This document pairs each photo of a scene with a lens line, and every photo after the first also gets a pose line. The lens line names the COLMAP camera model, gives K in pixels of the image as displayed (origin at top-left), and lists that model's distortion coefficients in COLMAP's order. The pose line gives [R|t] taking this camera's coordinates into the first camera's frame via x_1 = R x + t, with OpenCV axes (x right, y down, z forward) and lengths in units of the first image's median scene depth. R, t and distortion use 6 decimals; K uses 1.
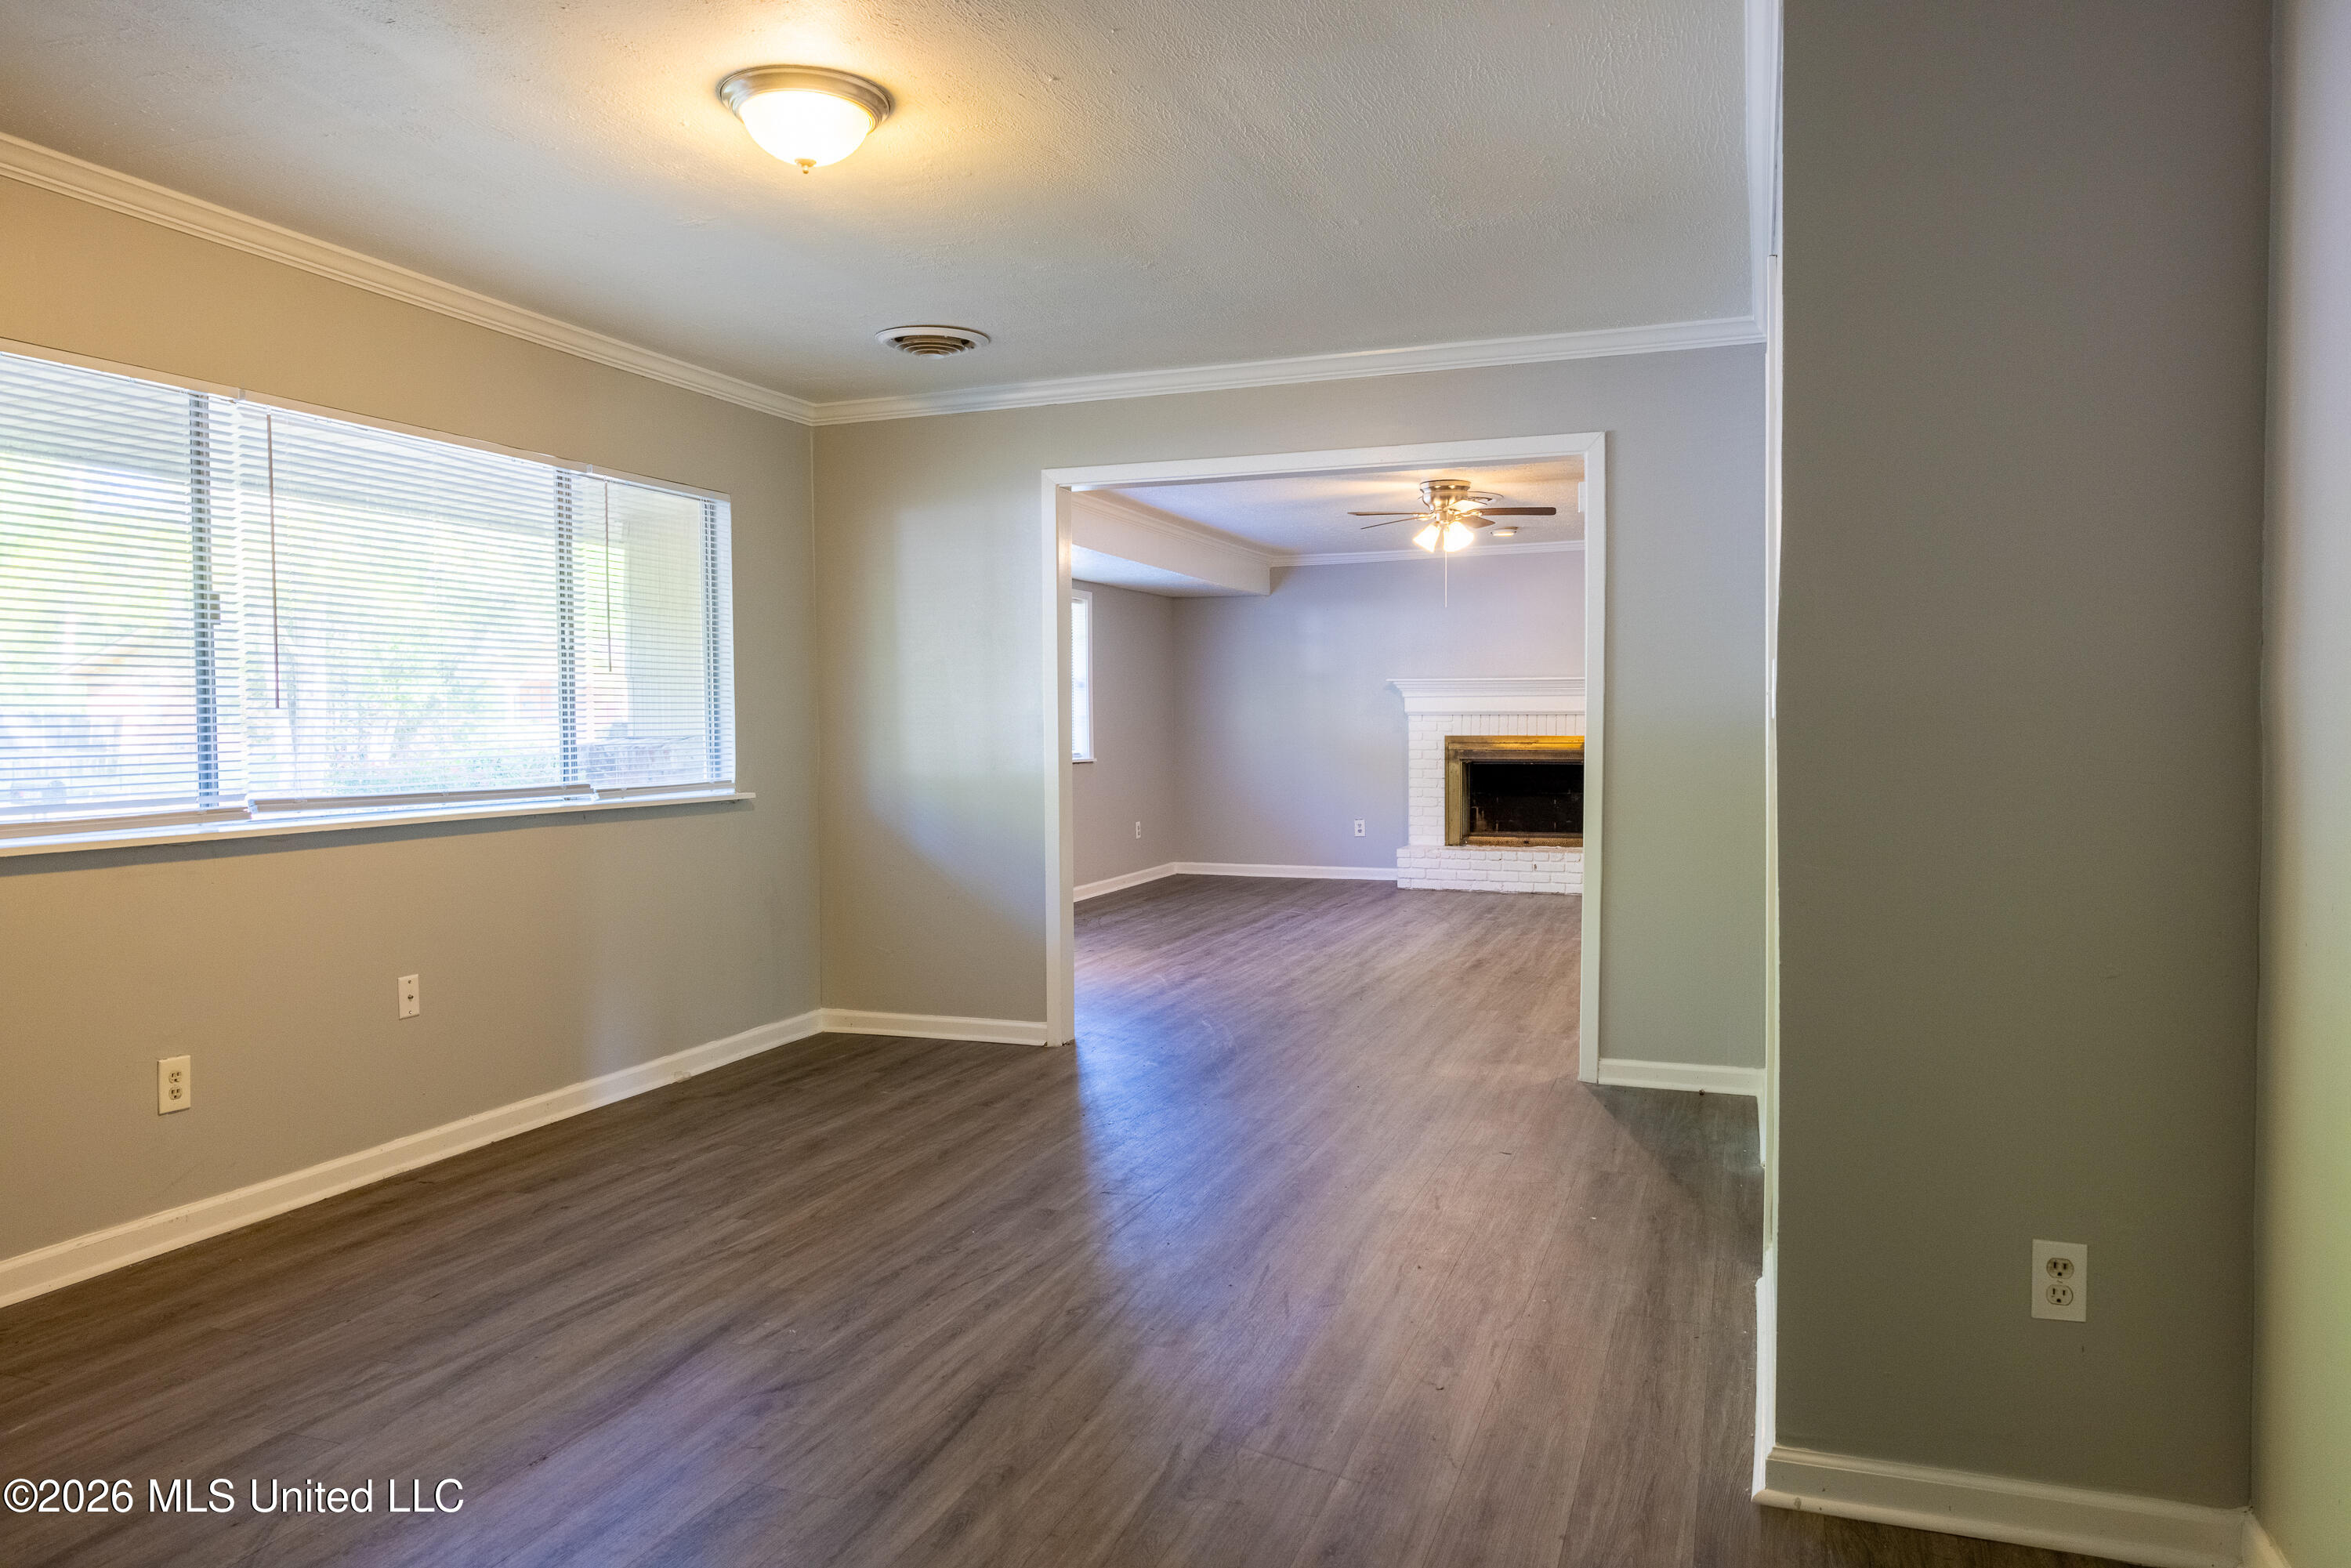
lens RADIAL K [[1568.1, 0, 1175.5], [0, 1568.1, 784.0], [0, 0, 1]] dist [-0.000148, 0.000631]
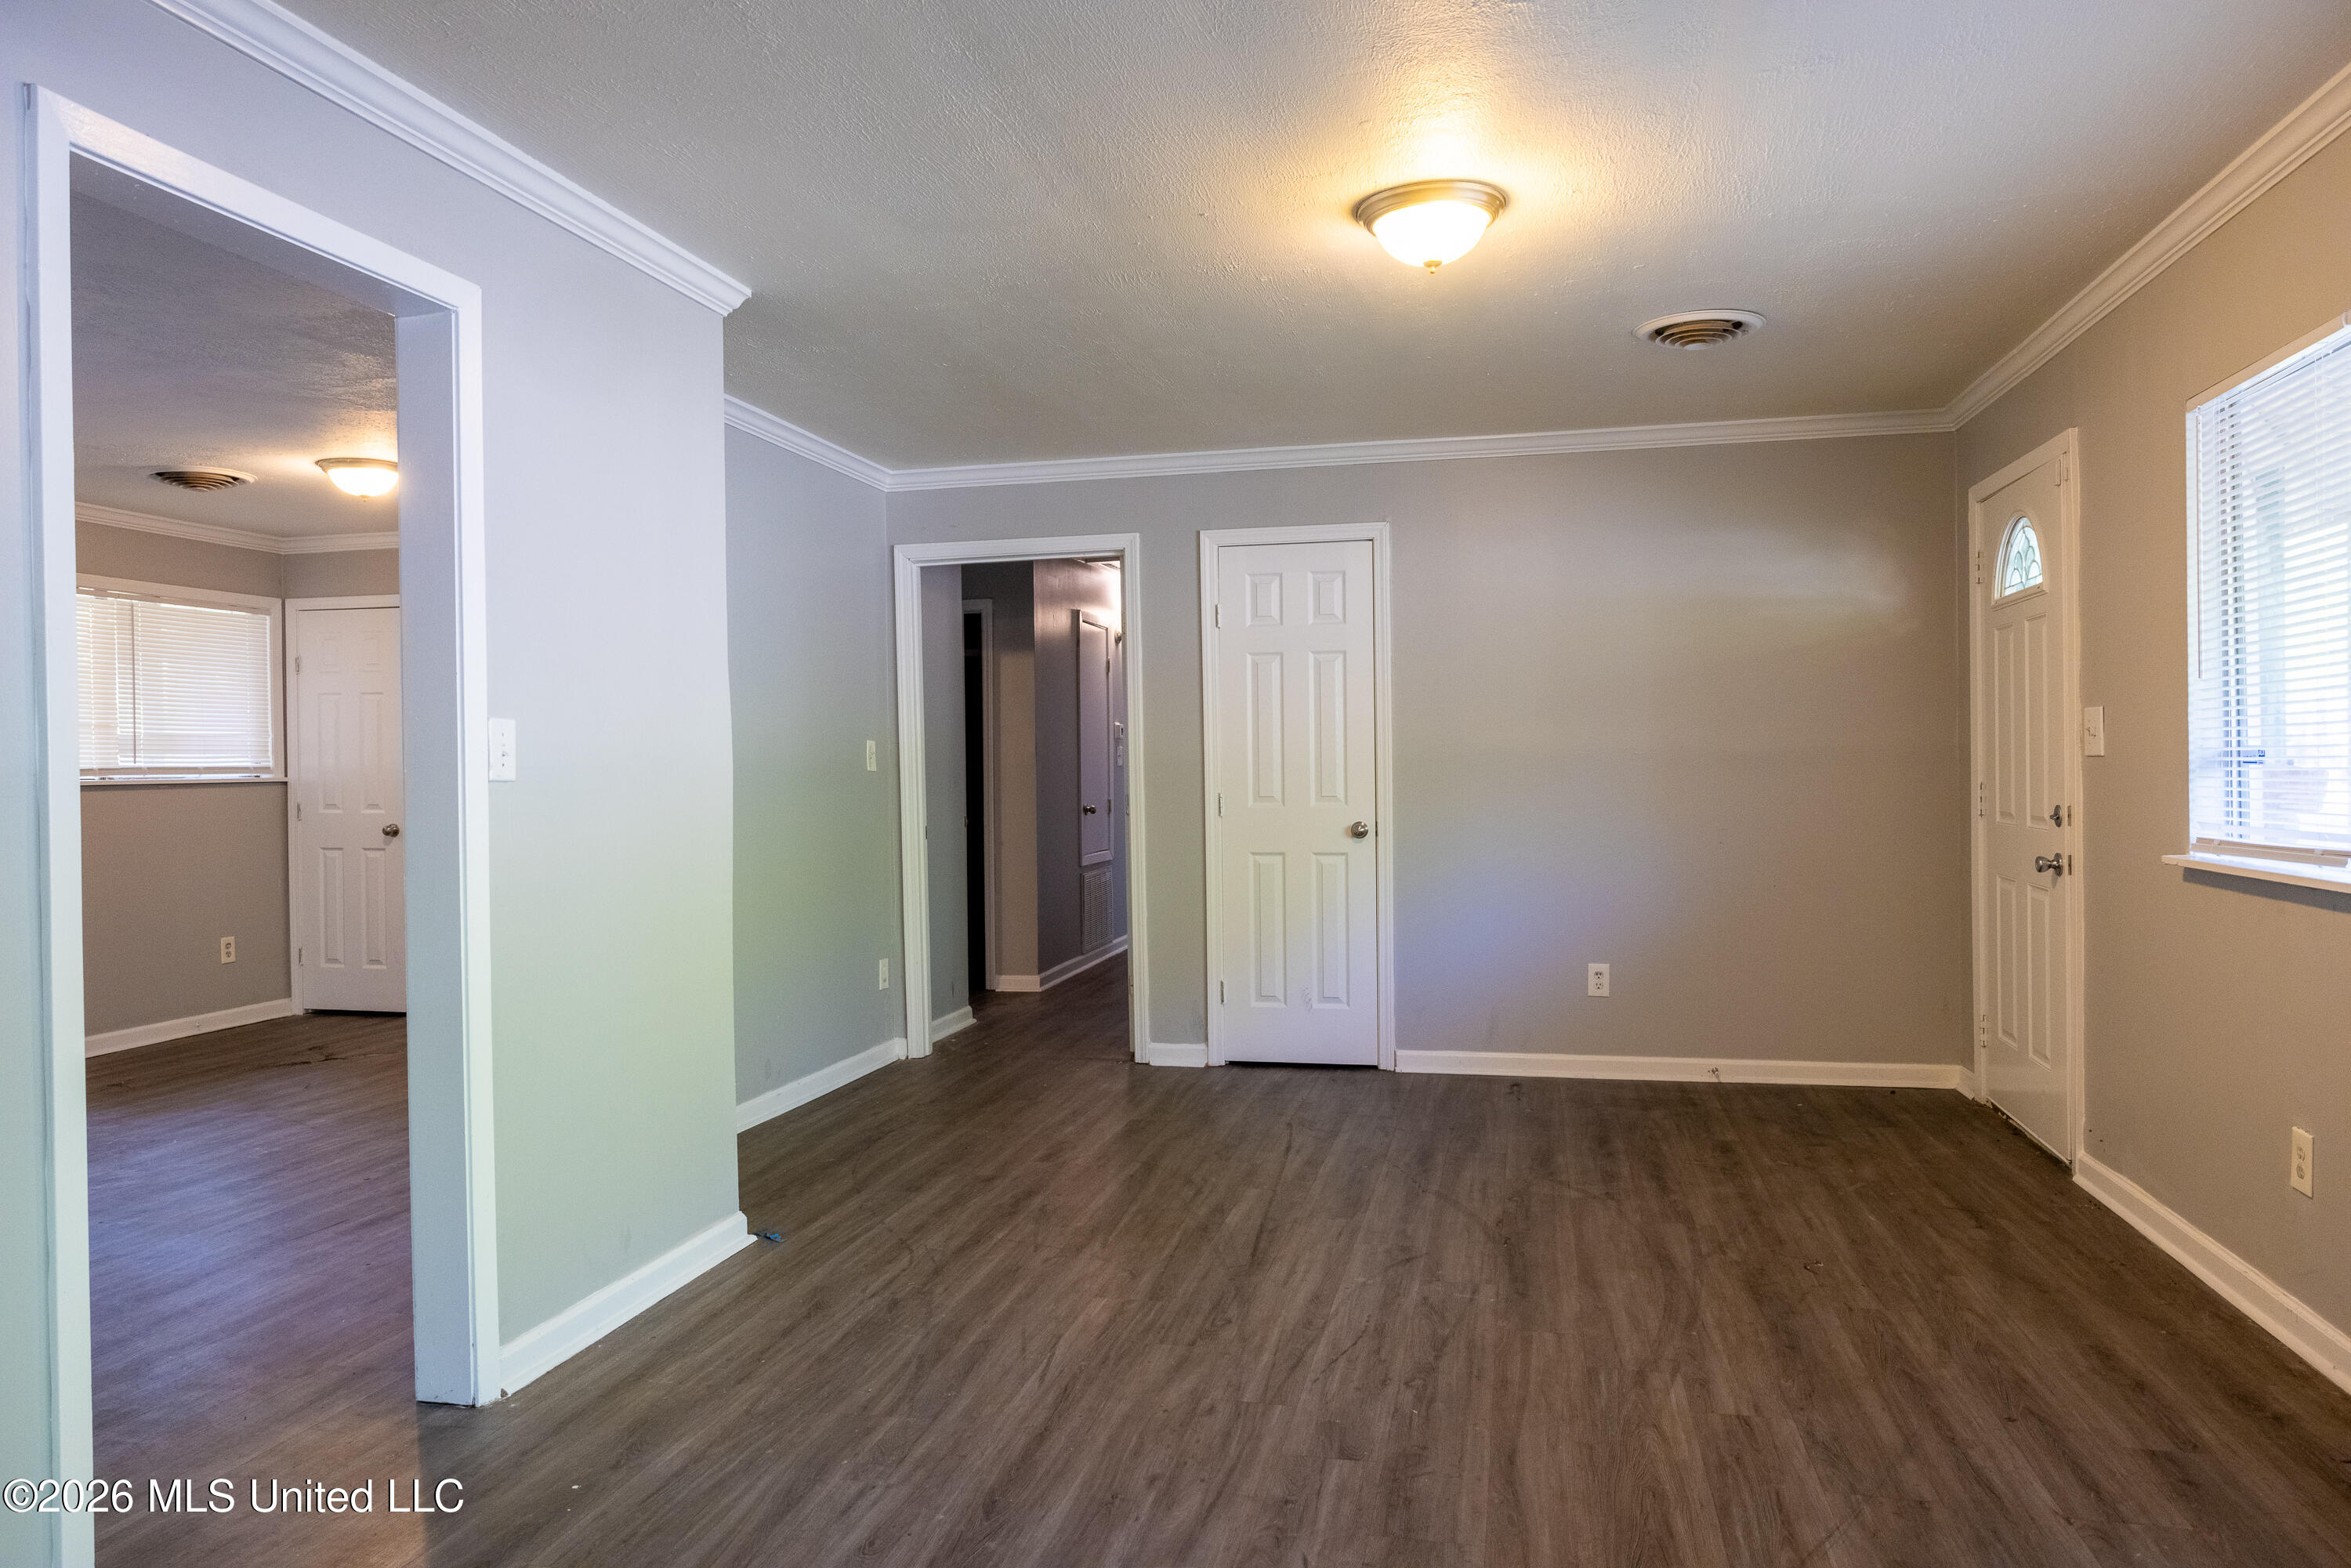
lens RADIAL K [[1568.1, 0, 1175.5], [0, 1568.1, 784.0], [0, 0, 1]] dist [-0.000148, 0.000631]
pose [[-0.990870, 0.024281, -0.132618, 0.064731], [0.017552, 0.998510, 0.051674, -0.053365], [0.133675, 0.048875, -0.989819, 1.304270]]
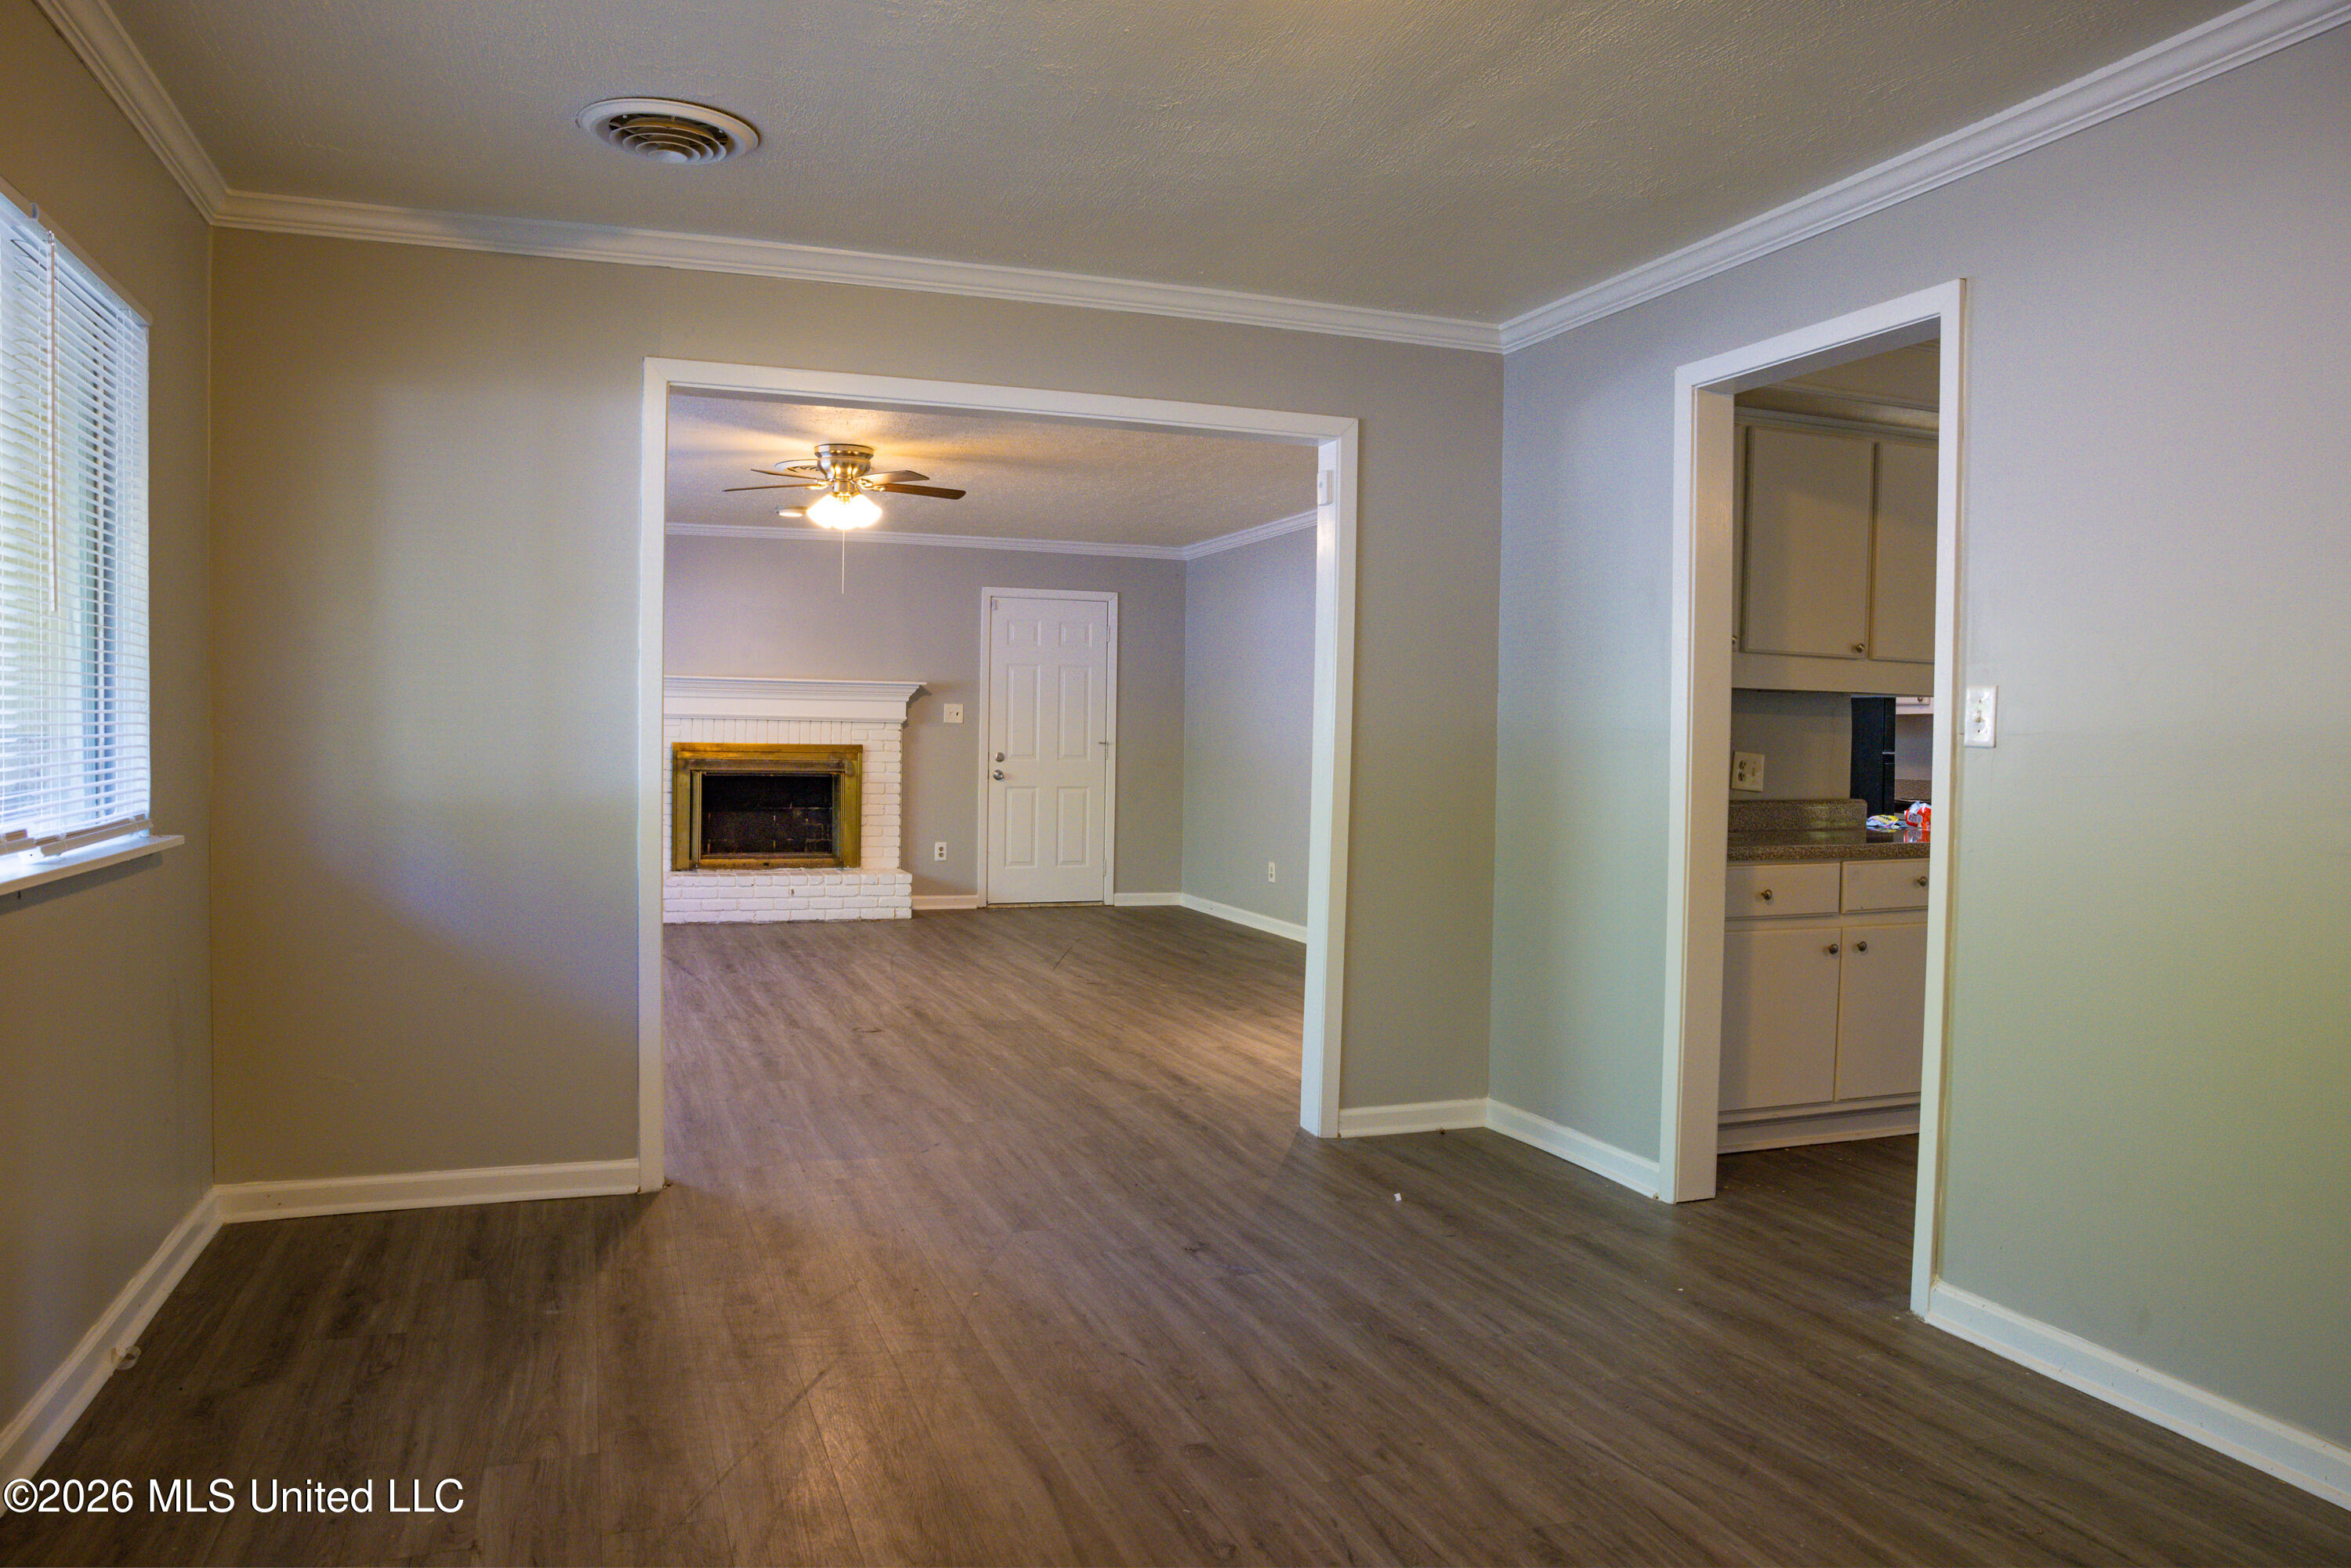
lens RADIAL K [[1607.0, 0, 1175.5], [0, 1607.0, 784.0], [0, 0, 1]] dist [-0.112379, 0.097030]
pose [[0.760779, -0.001905, 0.649008, -0.416763], [0.004232, 0.999989, -0.002026, -0.011962], [-0.648997, 0.004288, 0.760779, 0.374477]]
